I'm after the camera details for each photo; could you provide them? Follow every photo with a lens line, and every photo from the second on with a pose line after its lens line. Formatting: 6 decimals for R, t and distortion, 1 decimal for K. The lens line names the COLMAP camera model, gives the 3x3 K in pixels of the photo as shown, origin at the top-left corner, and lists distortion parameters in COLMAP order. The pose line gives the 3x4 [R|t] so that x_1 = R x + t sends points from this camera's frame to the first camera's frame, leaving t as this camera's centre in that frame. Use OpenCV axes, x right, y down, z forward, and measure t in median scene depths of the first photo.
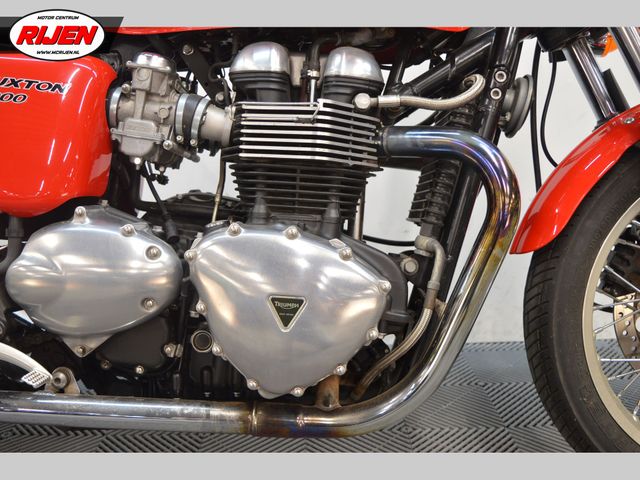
lens RADIAL K [[658.7, 0, 320.0], [0, 658.7, 240.0], [0, 0, 1]] dist [-0.077186, 0.002819]
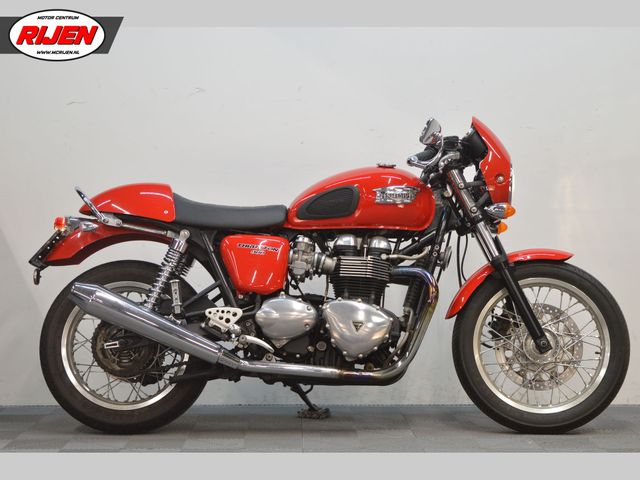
lens RADIAL K [[1339.5, 0, 320.0], [0, 1339.5, 240.0], [0, 0, 1]] dist [-0.025309, -0.042848]
pose [[0.999767, 0.018023, 0.011892, -0.261346], [-0.015373, 0.980864, -0.194088, 0.787513], [-0.015162, 0.193860, 0.980912, -4.369447]]
